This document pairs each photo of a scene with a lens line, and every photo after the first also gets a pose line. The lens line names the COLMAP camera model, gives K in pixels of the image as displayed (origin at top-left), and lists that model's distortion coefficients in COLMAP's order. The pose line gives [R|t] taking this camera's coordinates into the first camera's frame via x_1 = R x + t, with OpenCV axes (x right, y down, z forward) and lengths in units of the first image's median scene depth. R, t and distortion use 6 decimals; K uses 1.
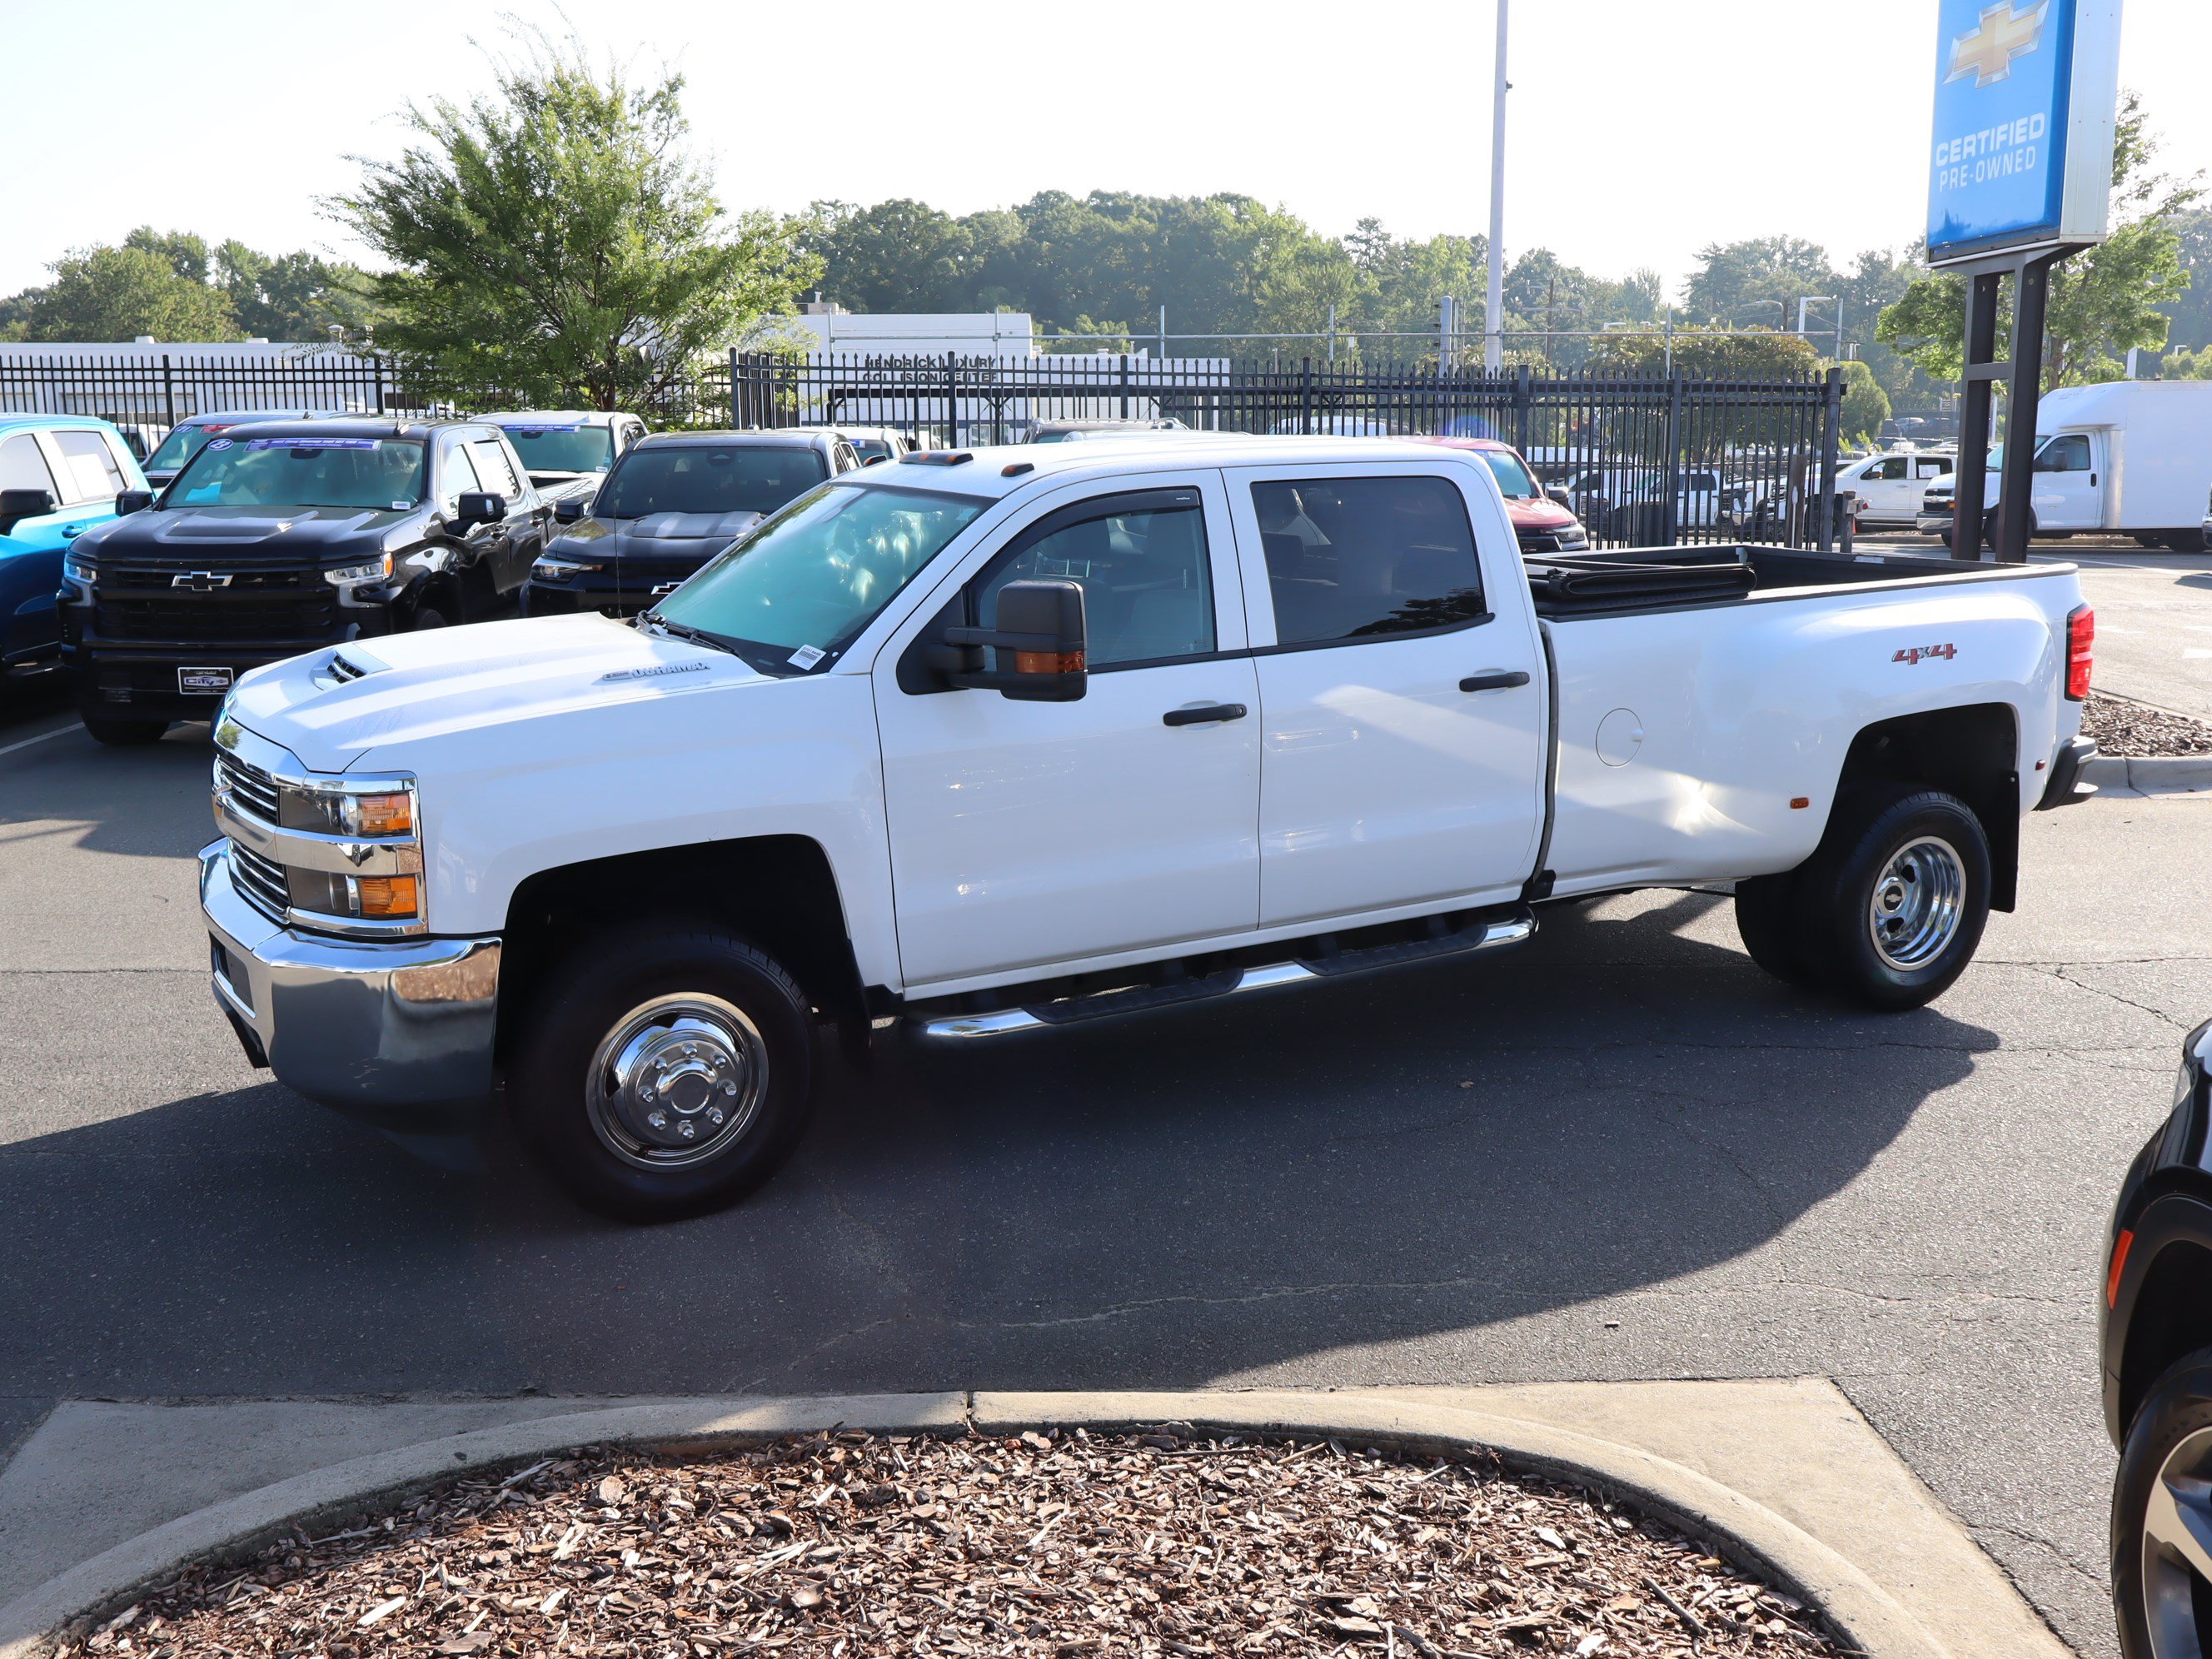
lens RADIAL K [[2048.6, 0, 1106.0], [0, 2048.6, 829.5], [0, 0, 1]] dist [-0.003495, -0.004196]
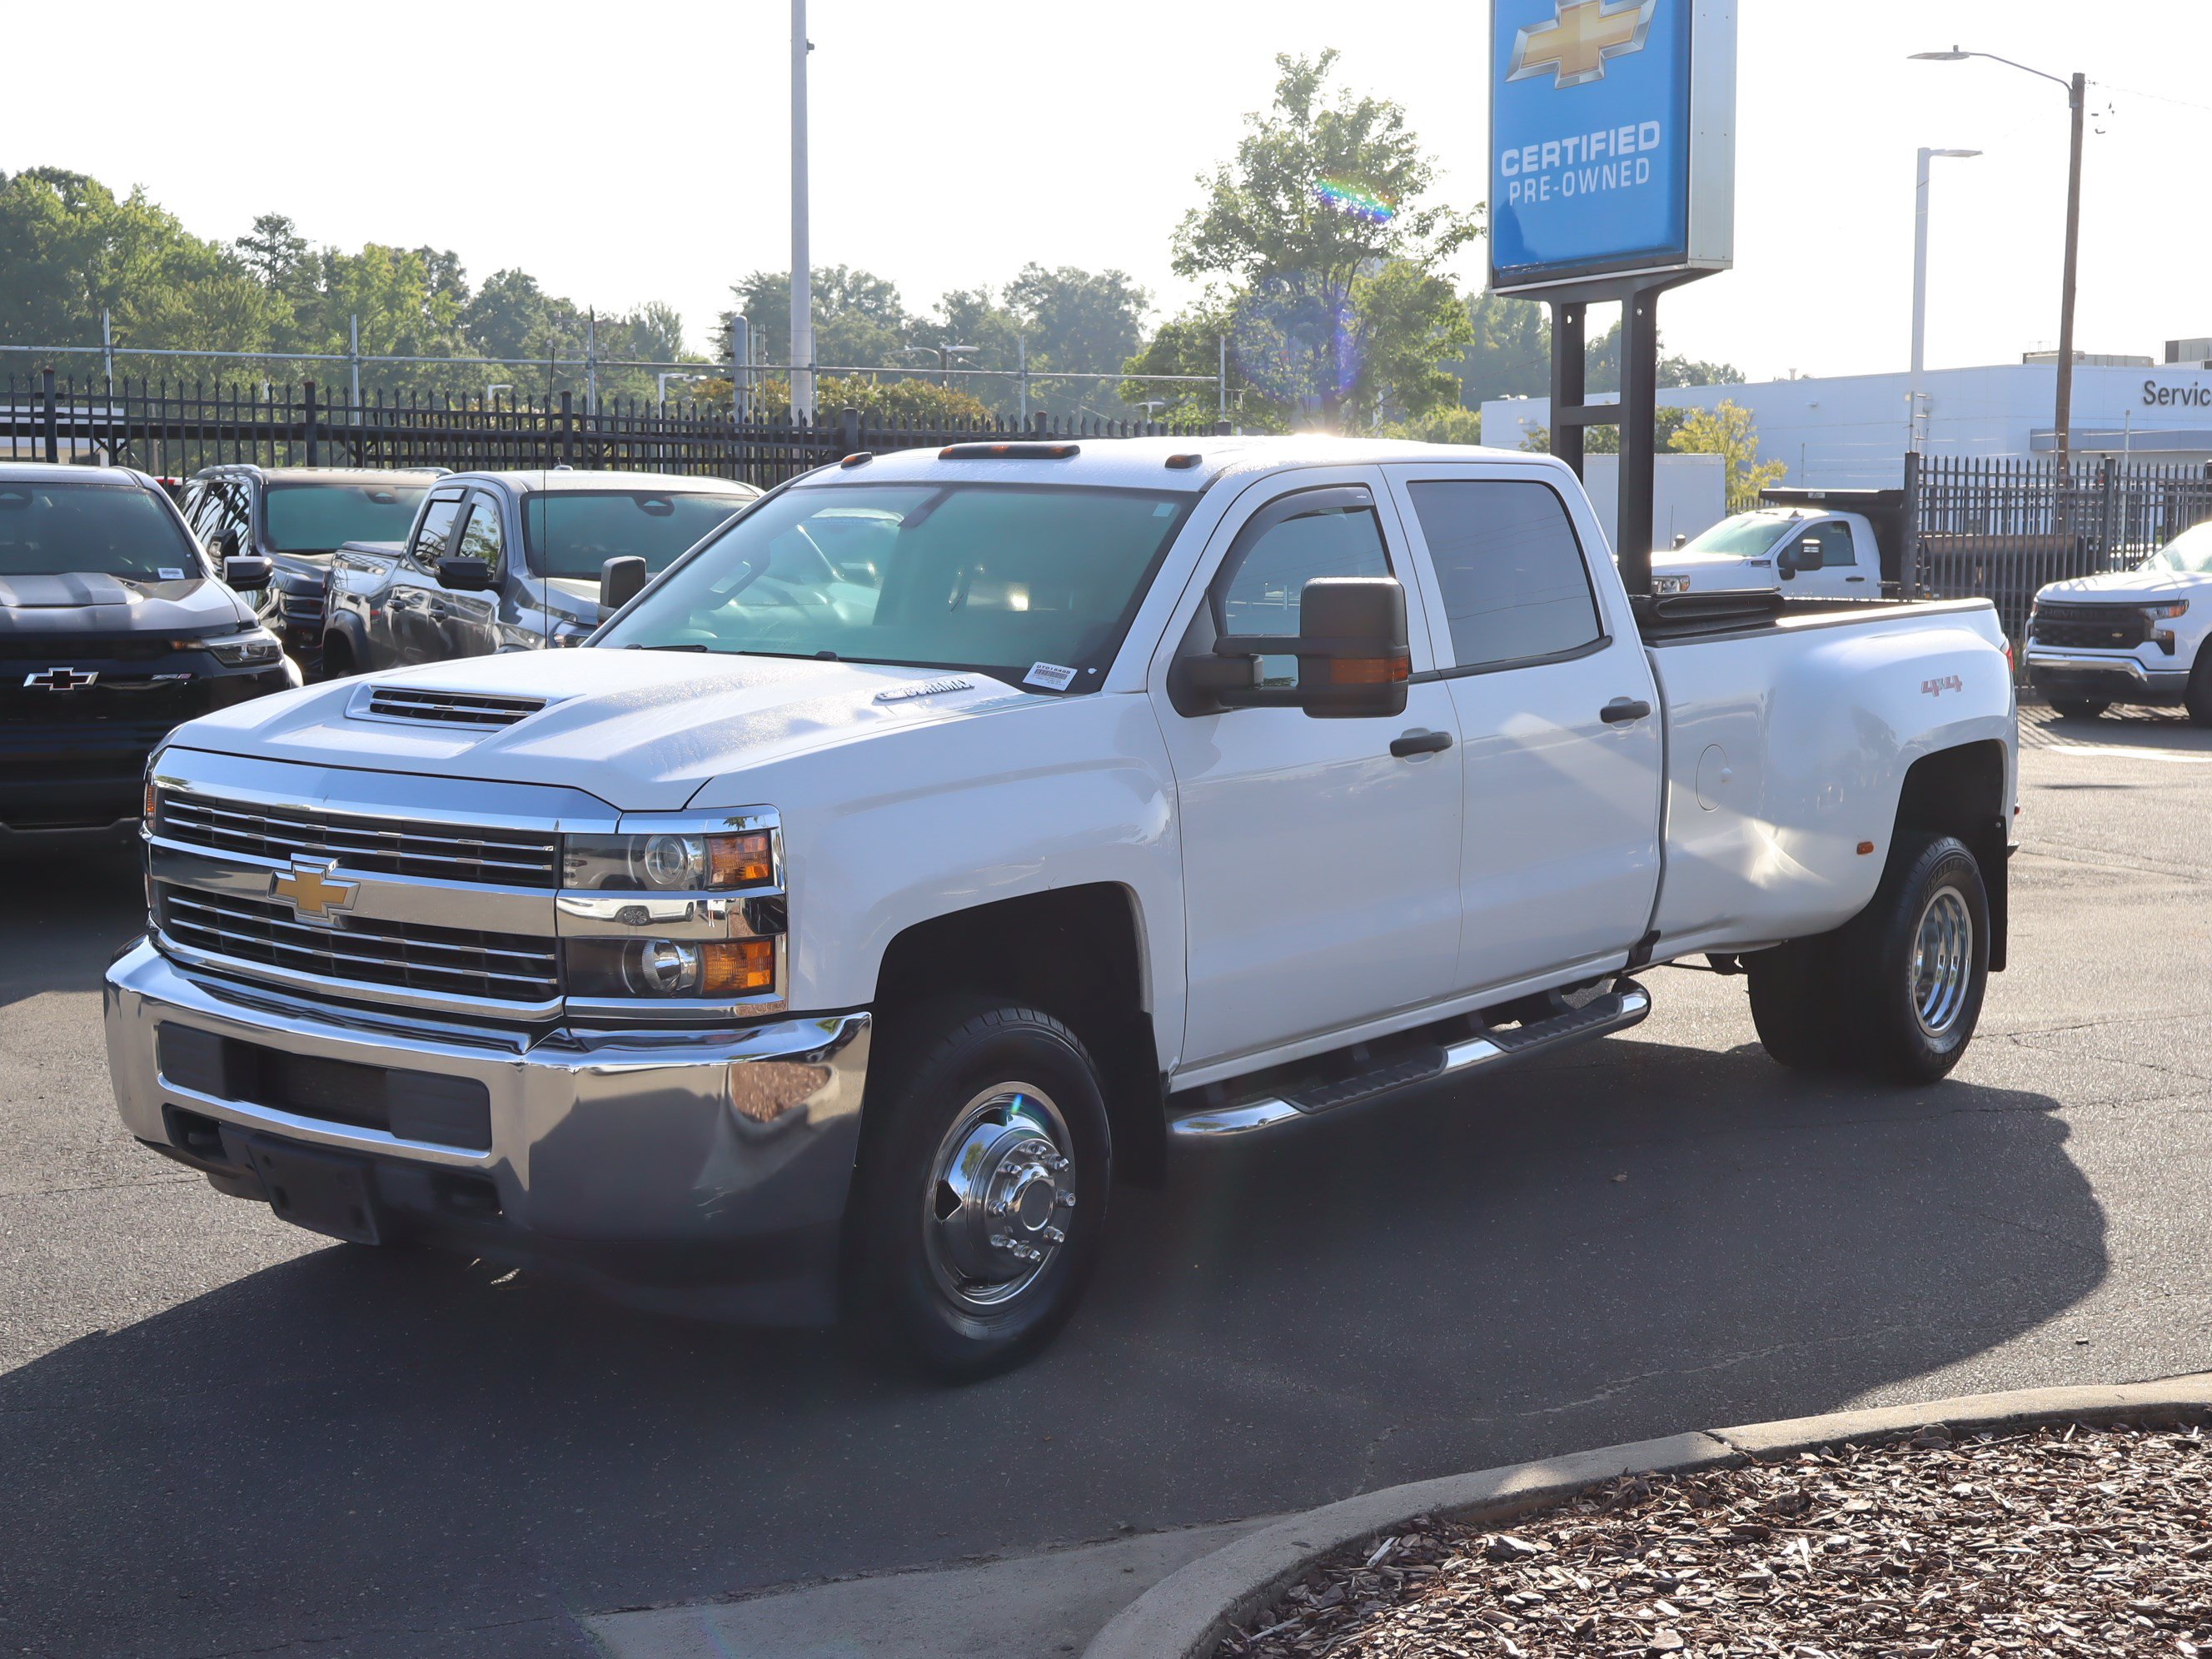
lens RADIAL K [[2962.9, 0, 1122.0], [0, 2962.9, 829.9], [0, 0, 1]] dist [0.011146, -0.009171]
pose [[0.917001, -0.033233, 0.397498, -0.252084], [0.068951, 0.994729, -0.075900, 0.029222], [-0.392880, 0.097008, 0.914459, -0.035984]]
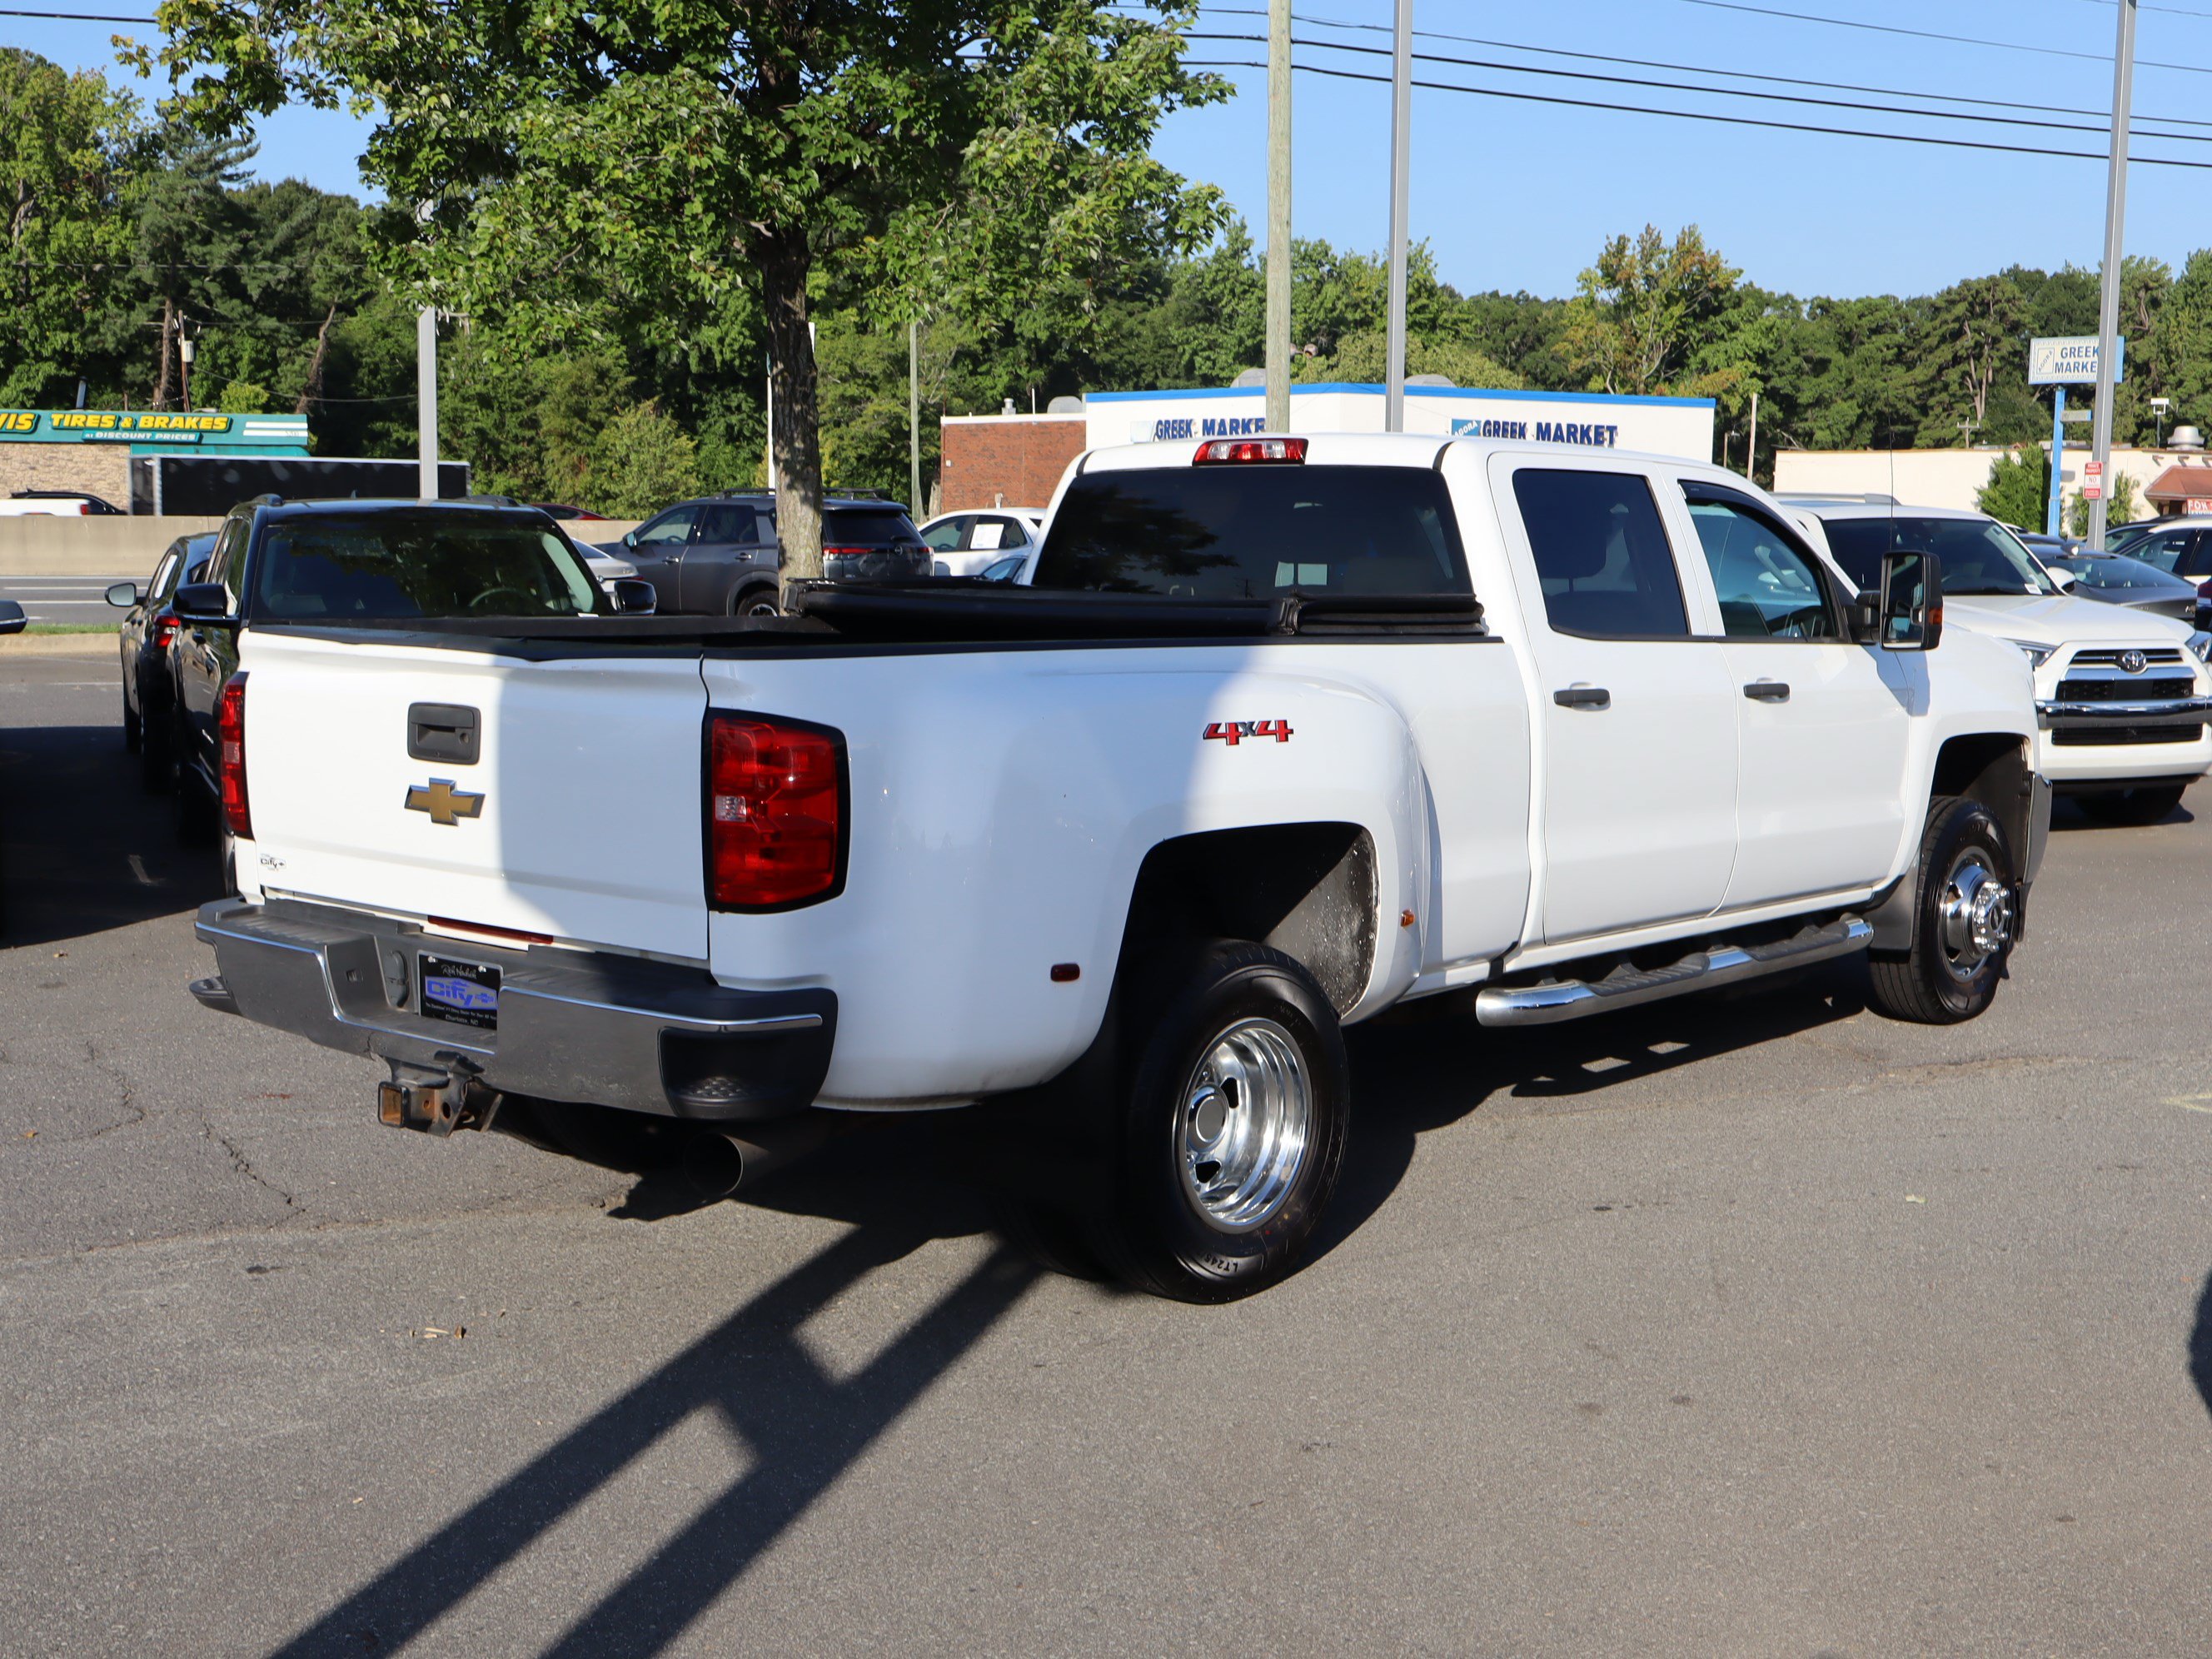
lens RADIAL K [[2795.0, 0, 1106.0], [0, 2795.0, 829.5], [0, 0, 1]] dist [0.014243, -0.010288]
pose [[-0.950912, 0.030867, -0.307917, 0.324757], [-0.067188, 0.950685, 0.302794, -0.188328], [0.302078, 0.308619, -0.901944, 1.032863]]
